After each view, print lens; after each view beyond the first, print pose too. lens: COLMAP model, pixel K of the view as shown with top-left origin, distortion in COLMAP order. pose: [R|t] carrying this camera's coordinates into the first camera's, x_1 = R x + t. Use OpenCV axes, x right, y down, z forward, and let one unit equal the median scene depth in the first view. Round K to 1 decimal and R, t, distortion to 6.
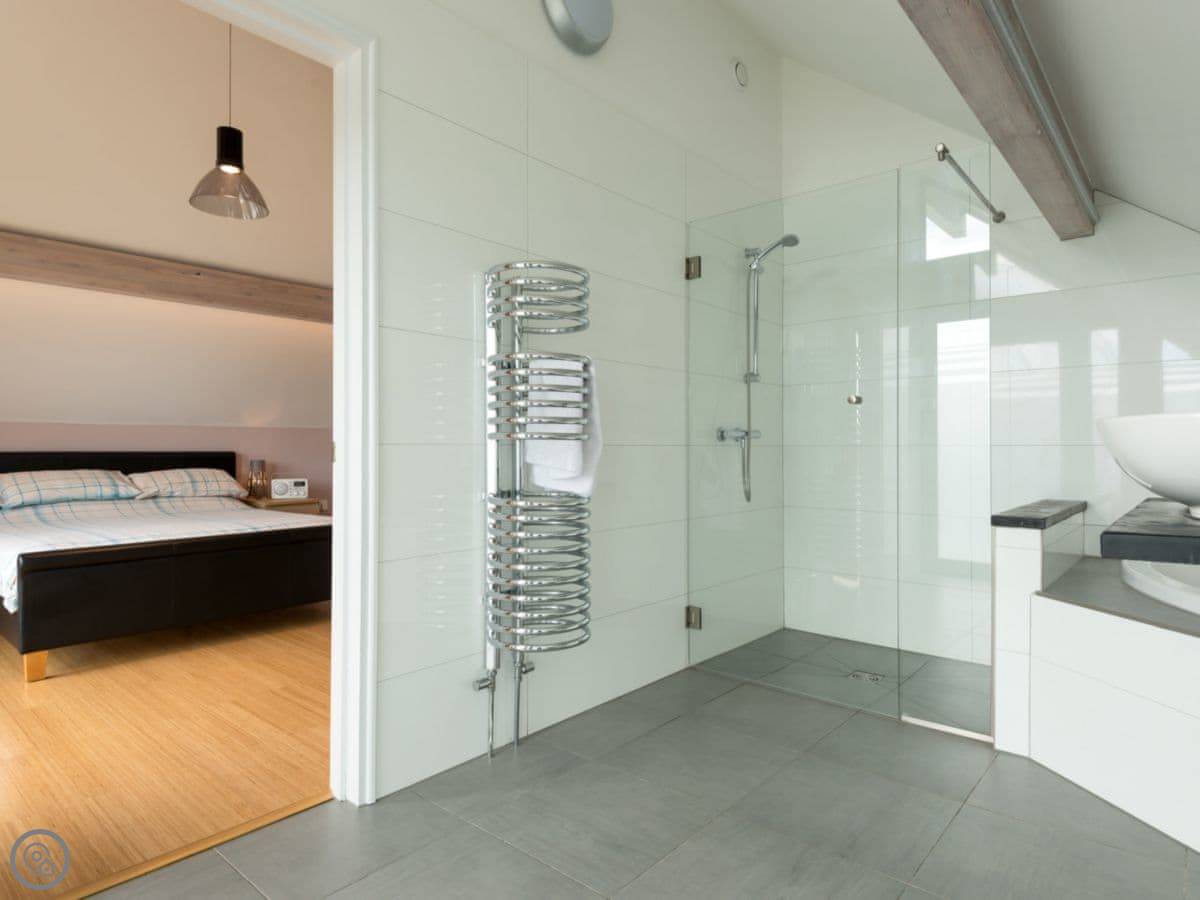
lens RADIAL K [[683.2, 0, 600.0], [0, 683.2, 450.0], [0, 0, 1]] dist [0.005778, -0.001309]
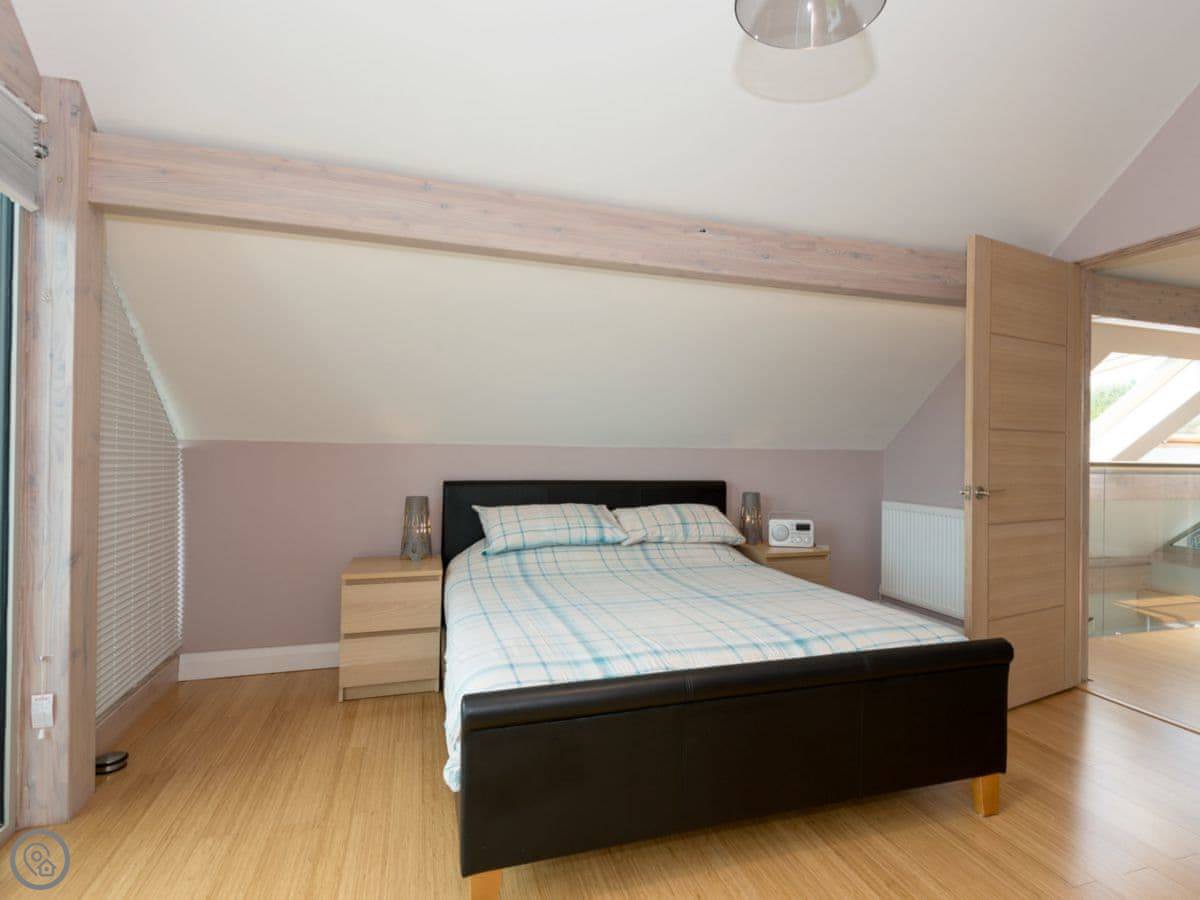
lens RADIAL K [[683.2, 0, 600.0], [0, 683.2, 450.0], [0, 0, 1]] dist [0.005778, -0.001309]
pose [[0.820324, 0.006713, -0.571860, -0.248016], [-0.019996, 0.999656, -0.016948, -0.020476], [0.571550, 0.025338, 0.820176, 0.337485]]
